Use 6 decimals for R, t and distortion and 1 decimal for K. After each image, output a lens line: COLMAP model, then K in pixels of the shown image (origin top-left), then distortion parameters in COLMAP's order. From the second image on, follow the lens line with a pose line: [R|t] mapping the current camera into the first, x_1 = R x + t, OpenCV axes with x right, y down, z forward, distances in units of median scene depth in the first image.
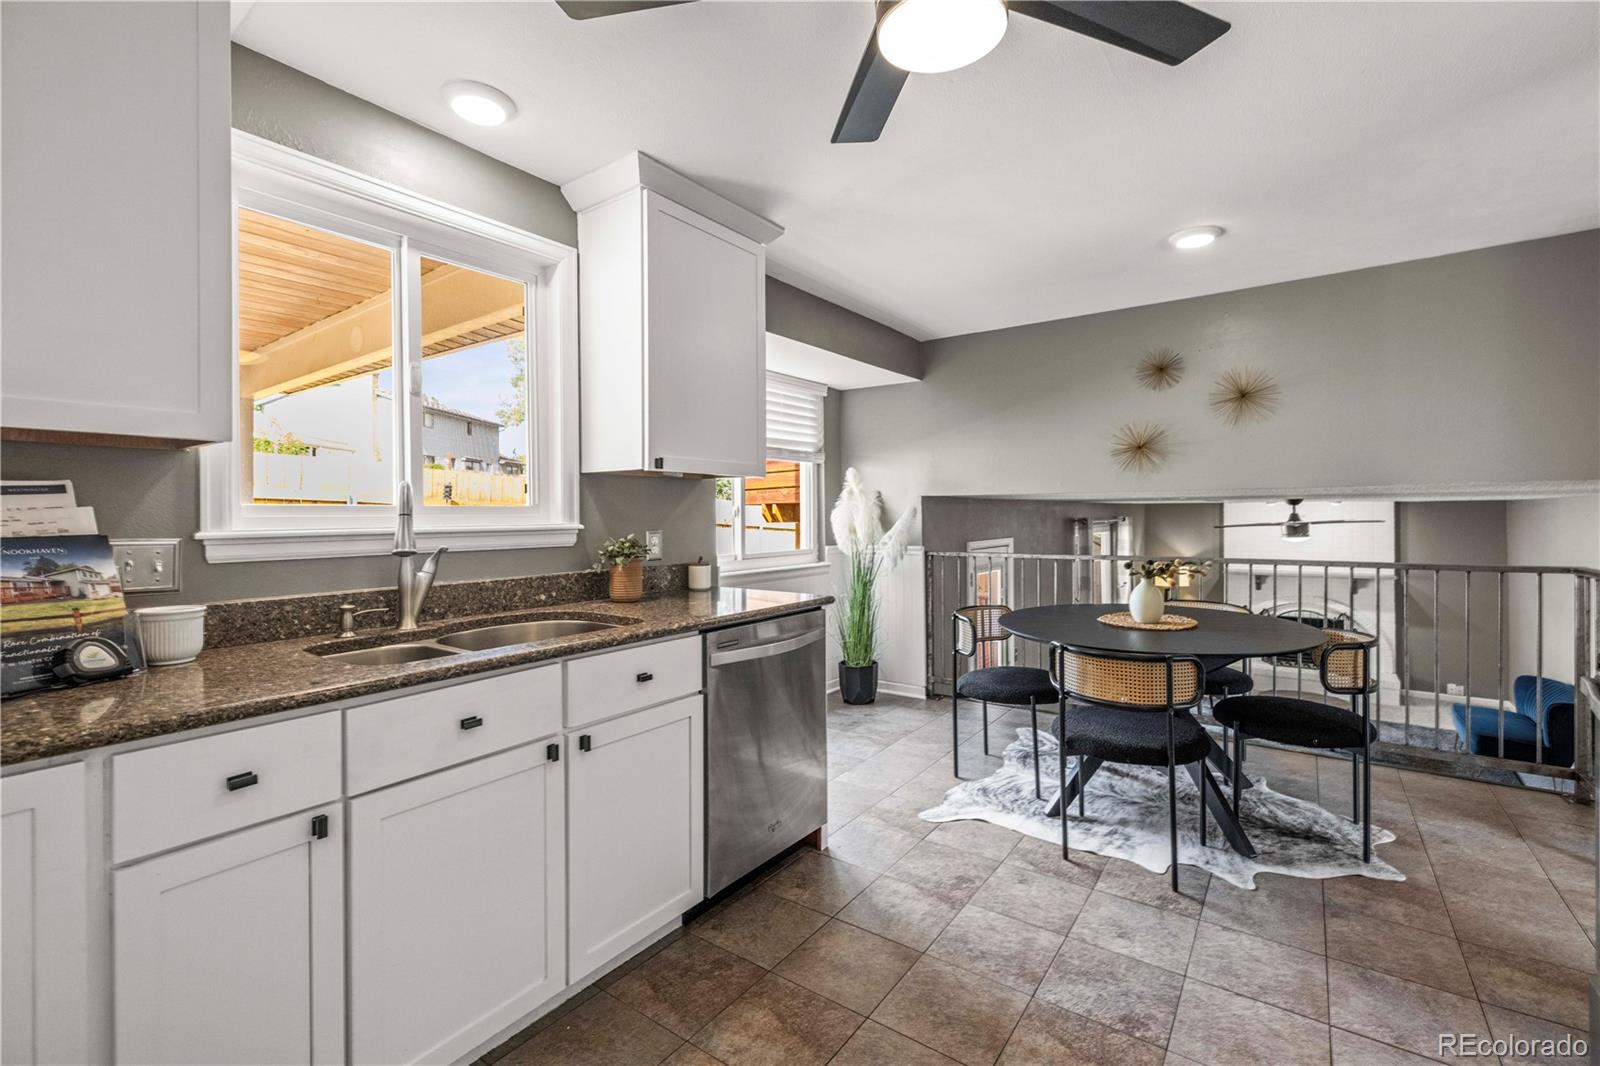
lens RADIAL K [[692.5, 0, 807.6], [0, 692.5, 517.7], [0, 0, 1]] dist [0.001724, 0.000016]
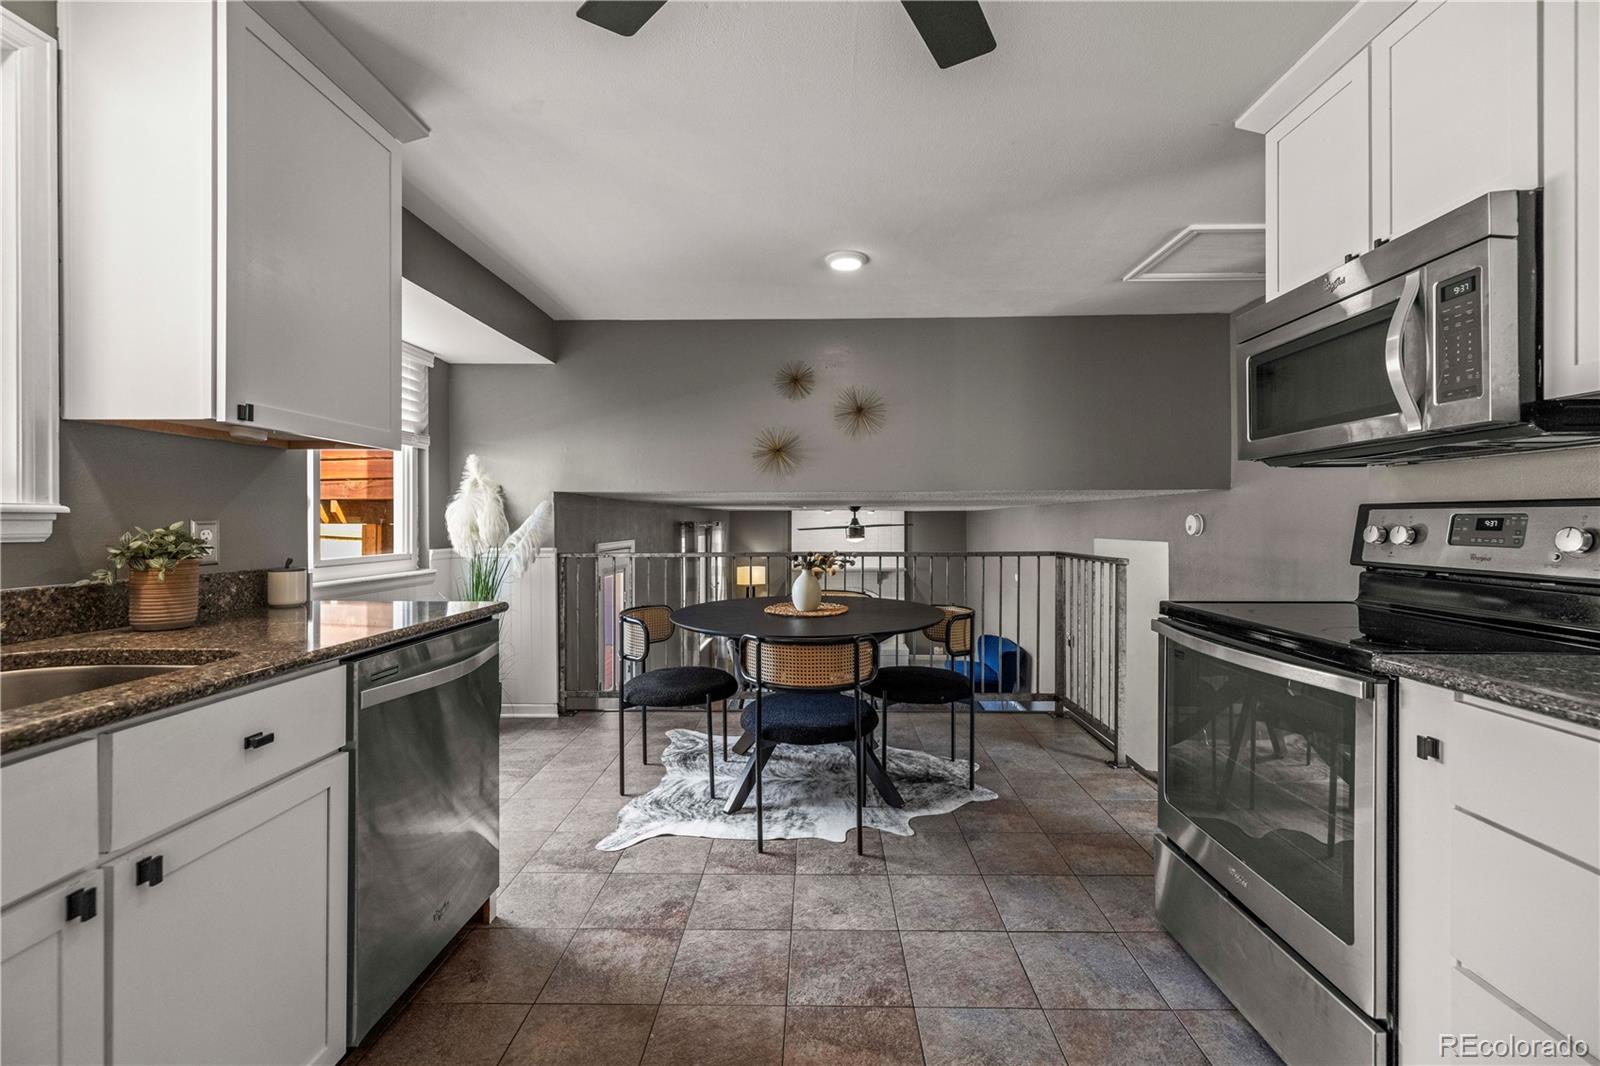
lens RADIAL K [[686.7, 0, 806.2], [0, 686.7, 523.5], [0, 0, 1]] dist [0.001743, 0.000321]
pose [[0.823603, 0.005107, 0.567144, -0.124555], [-0.002308, 0.999981, -0.005653, 0.024517], [-0.567163, 0.003347, 0.823599, 0.138257]]
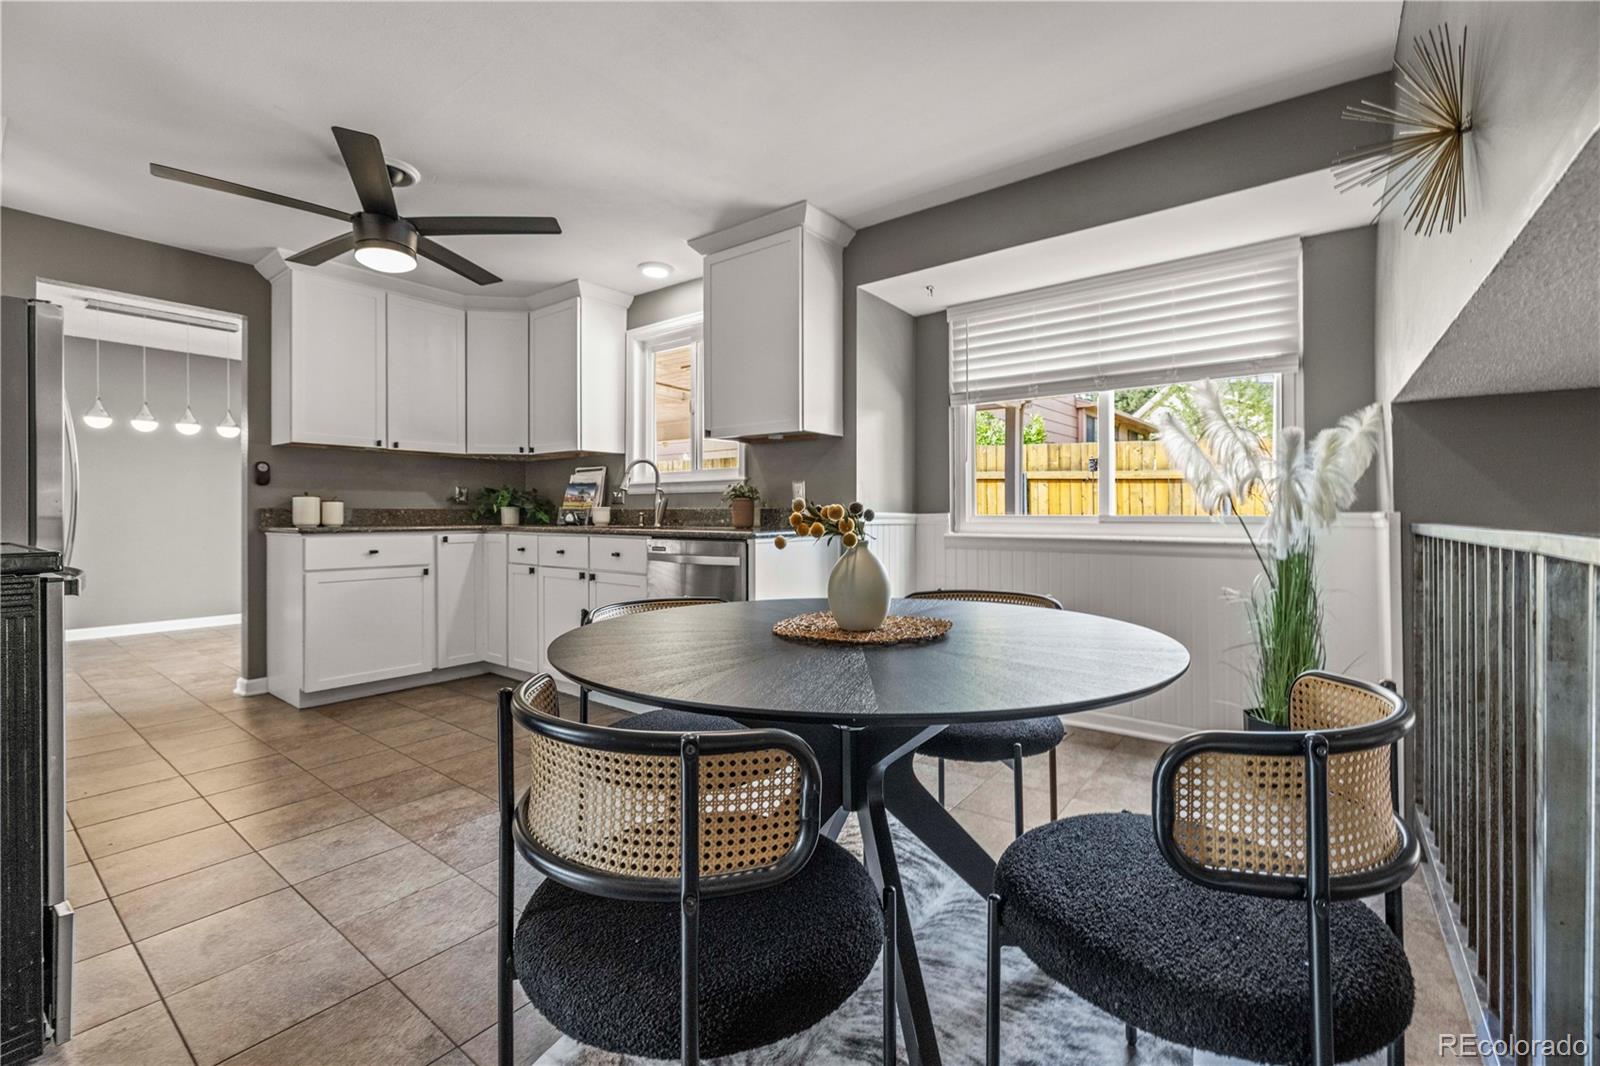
lens RADIAL K [[666.2, 0, 806.9], [0, 666.2, 512.2], [0, 0, 1]] dist [0.003001, 0.000073]
pose [[-0.017630, 0.009299, -0.999801, 1.065712], [-0.004631, 0.999945, 0.009382, 0.065867], [0.999834, 0.004796, -0.017586, 1.060082]]
